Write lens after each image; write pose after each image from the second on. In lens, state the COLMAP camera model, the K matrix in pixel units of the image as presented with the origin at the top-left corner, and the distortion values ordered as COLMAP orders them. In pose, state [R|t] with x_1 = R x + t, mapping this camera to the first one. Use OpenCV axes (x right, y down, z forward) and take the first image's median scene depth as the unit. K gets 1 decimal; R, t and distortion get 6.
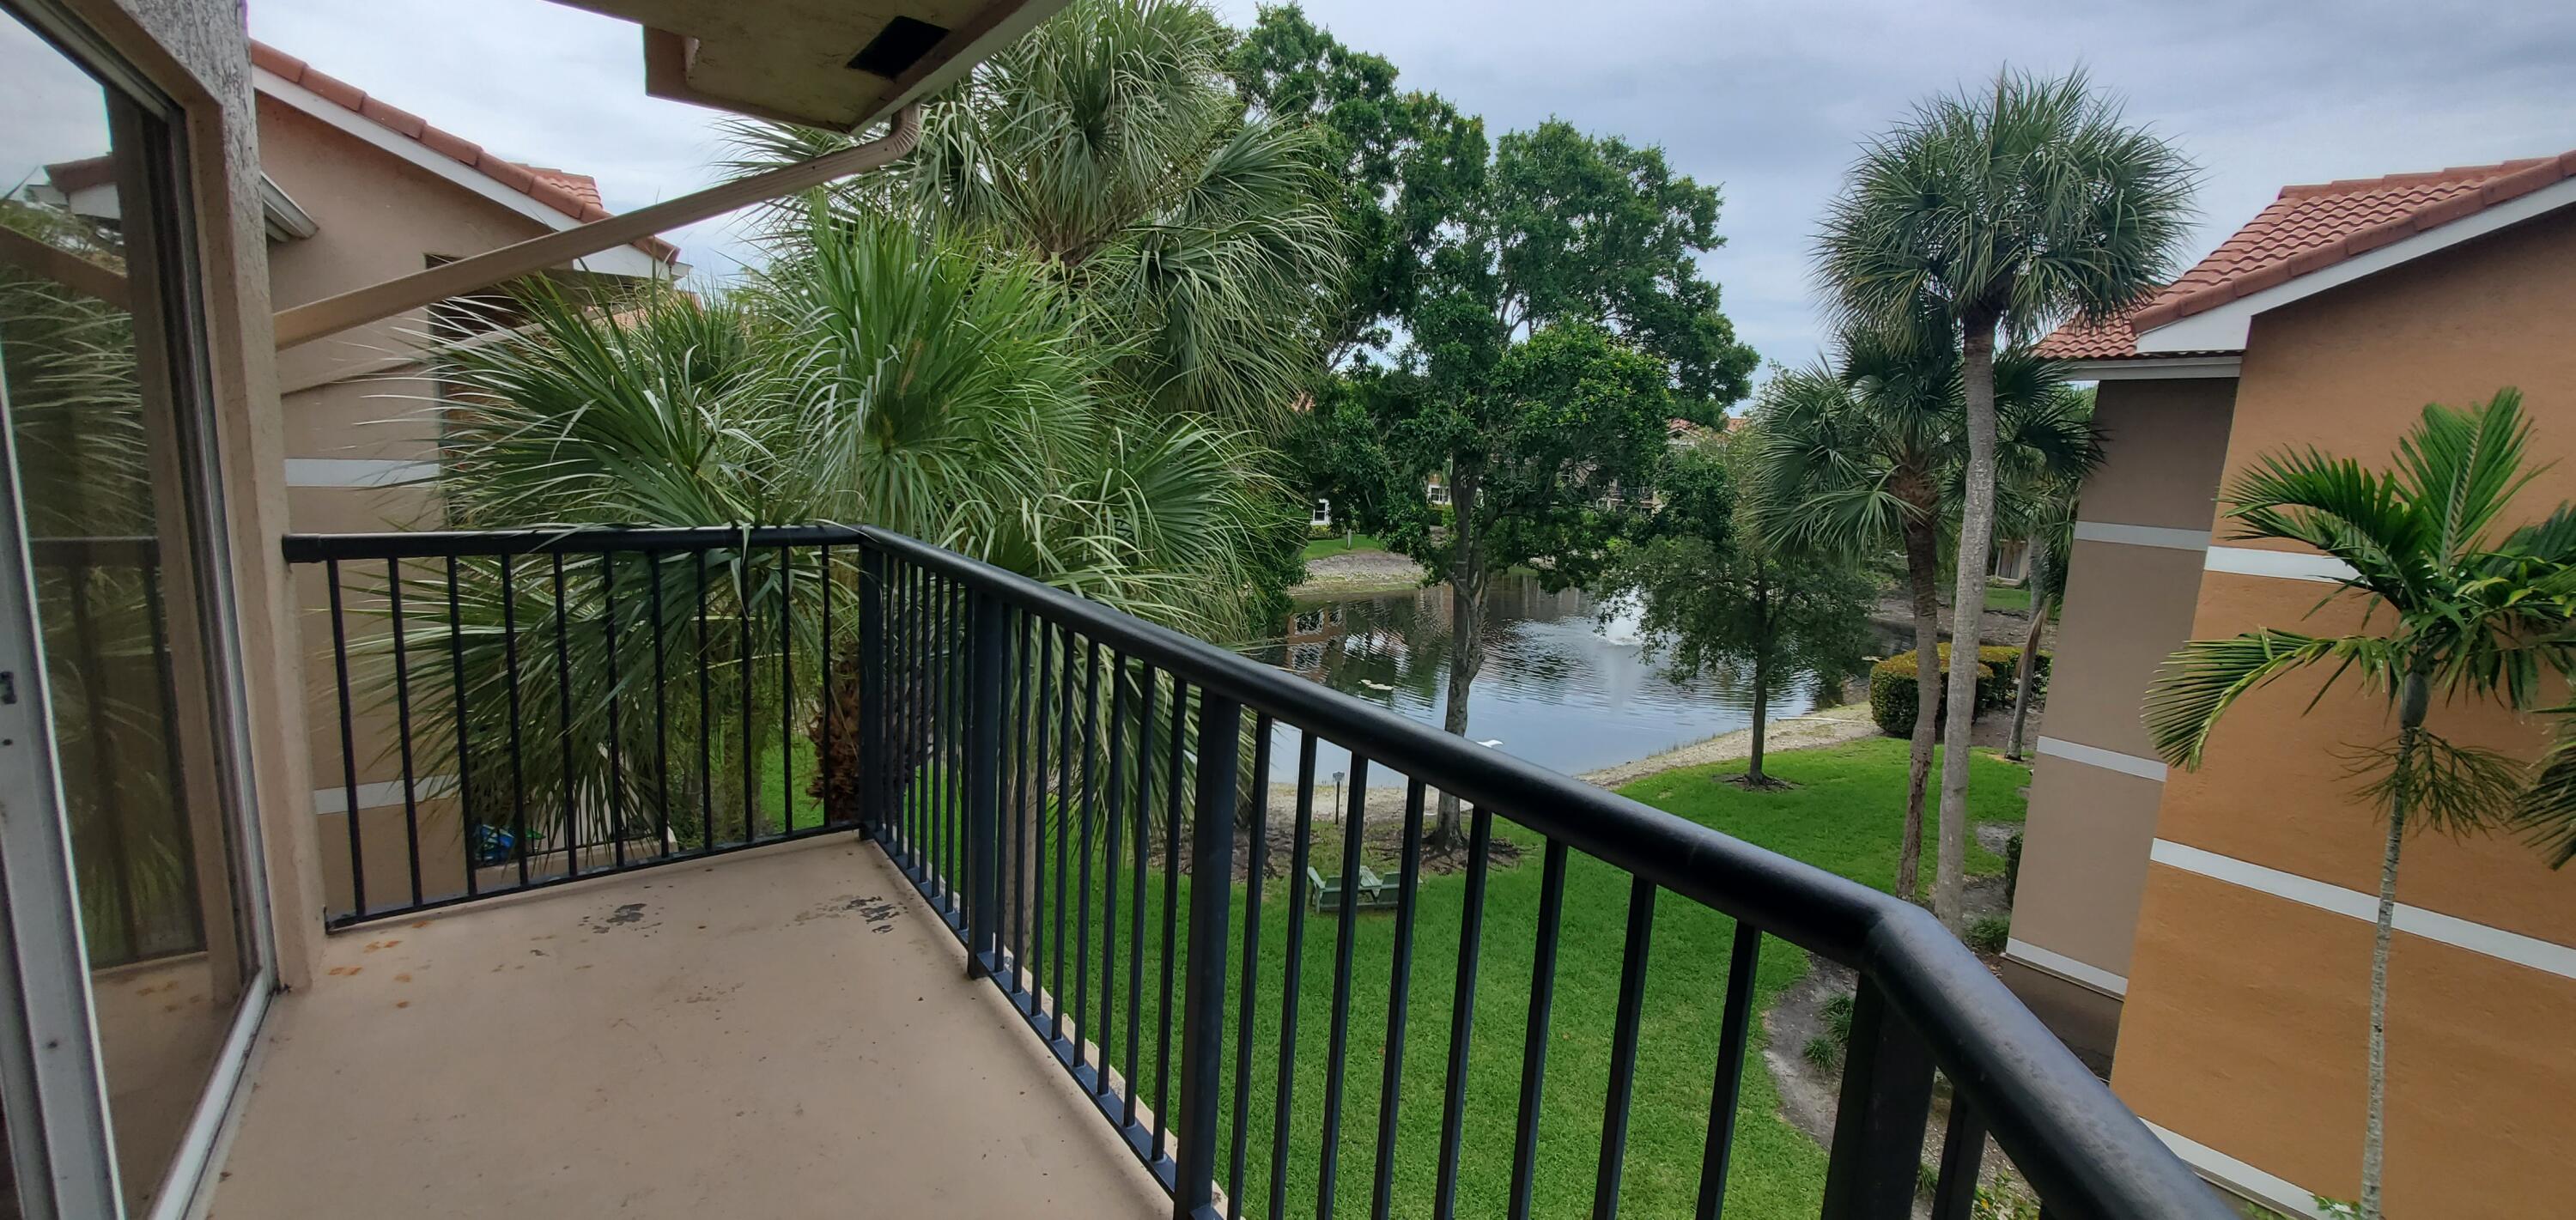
lens RADIAL K [[1033.4, 0, 1292.9], [0, 1033.4, 609.7], [0, 0, 1]] dist [0.009234, -0.000415]
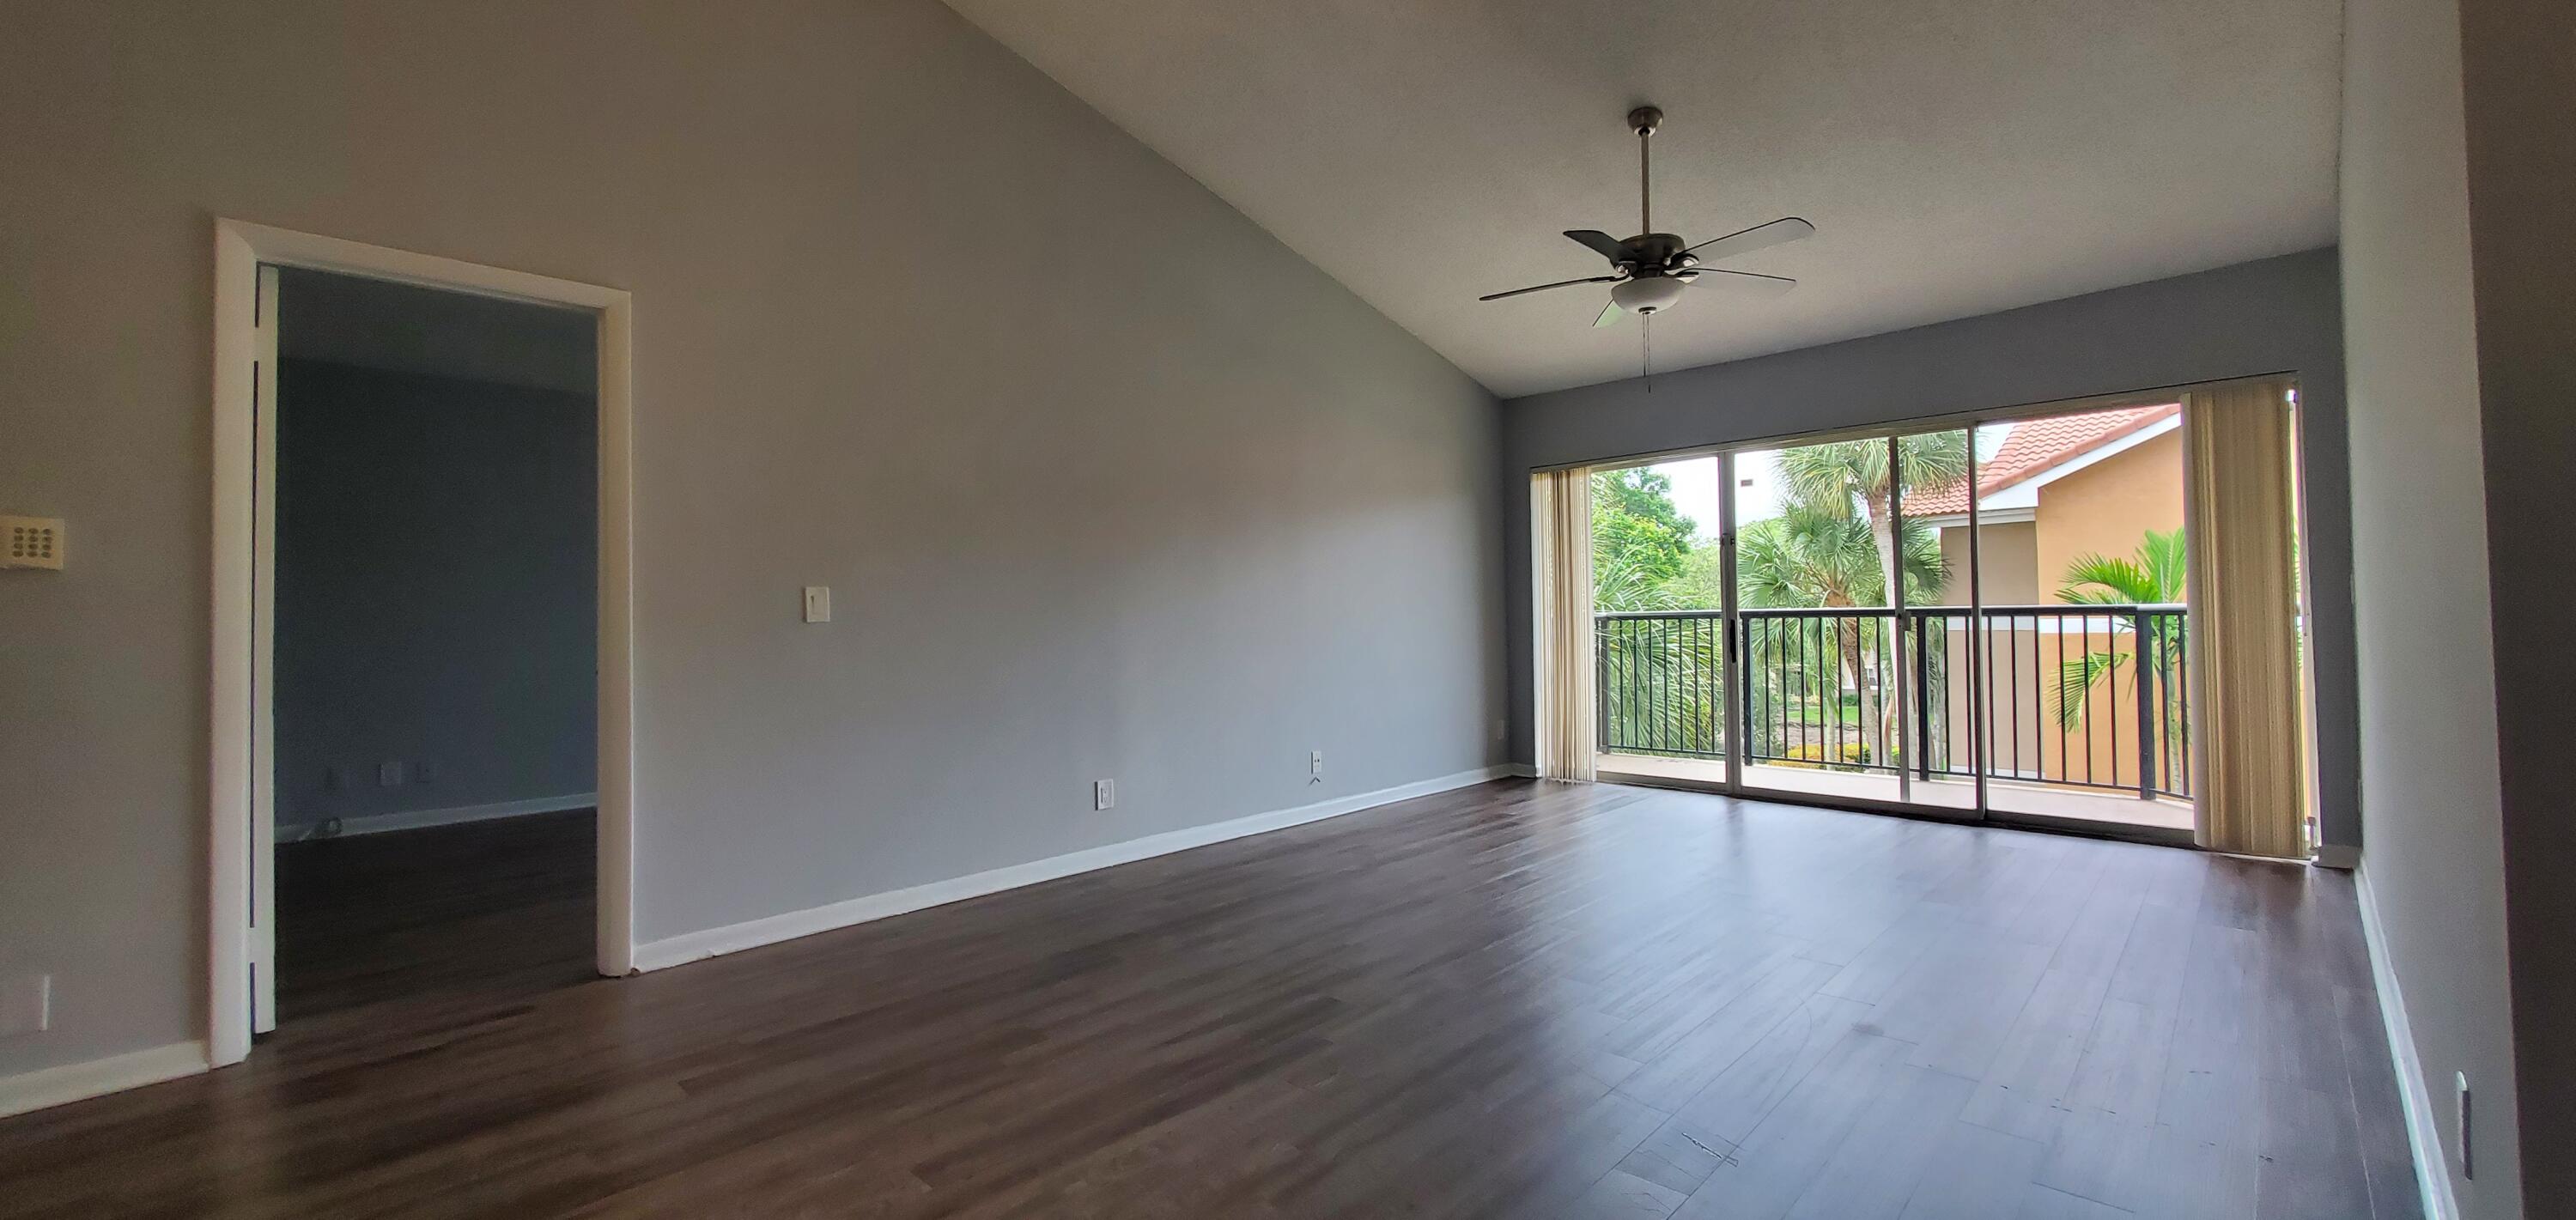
lens RADIAL K [[1033.4, 0, 1270.2], [0, 1033.4, 591.9], [0, 0, 1]] dist [0.009234, -0.000415]
pose [[0.984432, -0.062960, 0.164104, -0.624828], [0.093527, 0.978129, -0.185786, 0.091087], [-0.148818, 0.198242, 0.968790, -0.450785]]
